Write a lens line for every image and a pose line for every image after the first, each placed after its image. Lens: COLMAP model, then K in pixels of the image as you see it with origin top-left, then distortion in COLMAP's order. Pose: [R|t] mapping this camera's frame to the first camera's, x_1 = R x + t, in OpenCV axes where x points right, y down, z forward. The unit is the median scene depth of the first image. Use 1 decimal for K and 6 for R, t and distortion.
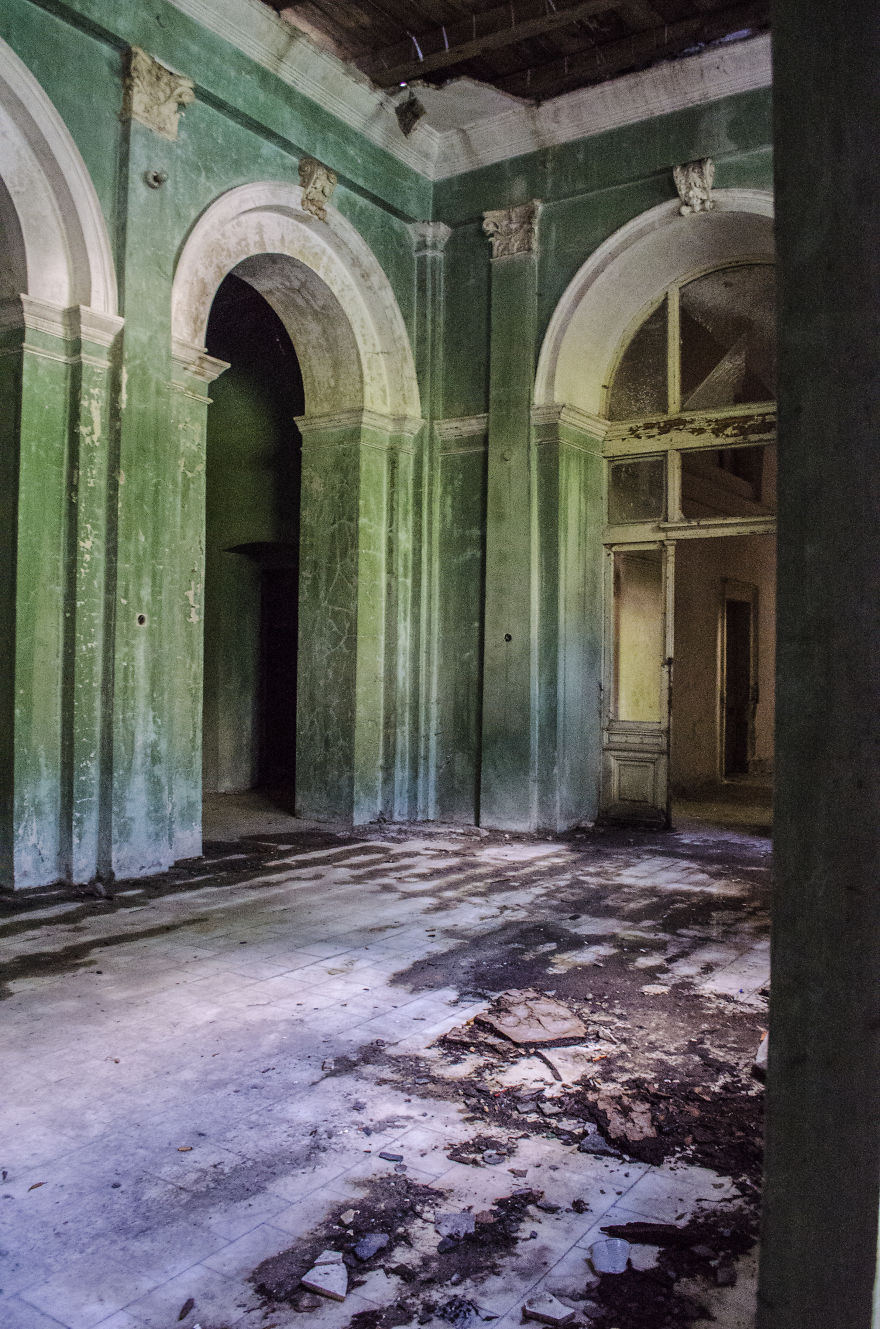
lens RADIAL K [[1031.3, 0, 423.5], [0, 1031.3, 654.9], [0, 0, 1]] dist [-0.088039, 0.024953]
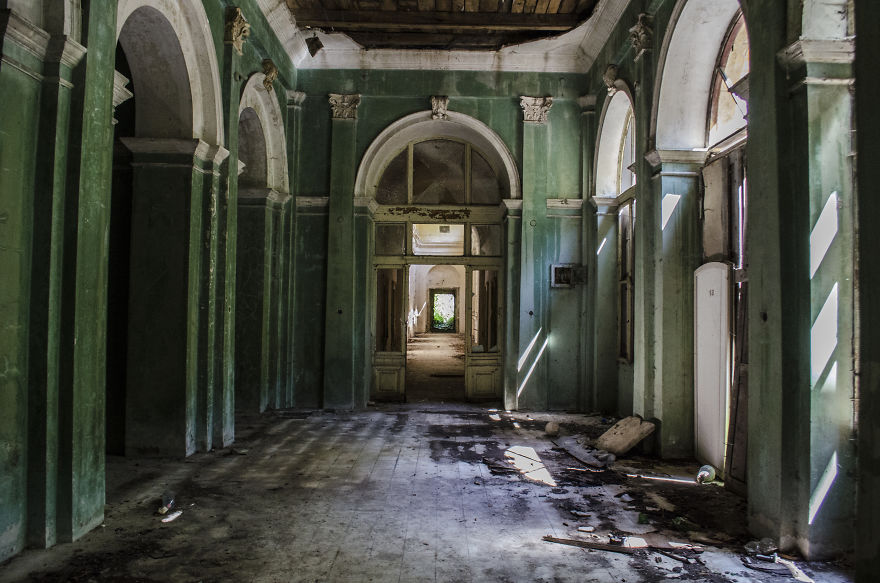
lens RADIAL K [[682.9, 0, 440.0], [0, 682.9, 291.5], [0, 0, 1]] dist [-0.088039, 0.024953]
pose [[0.826535, 0.012920, 0.562736, -0.490835], [-0.008422, 0.999908, -0.010587, -0.042948], [-0.562822, 0.004012, 0.826569, -0.192804]]
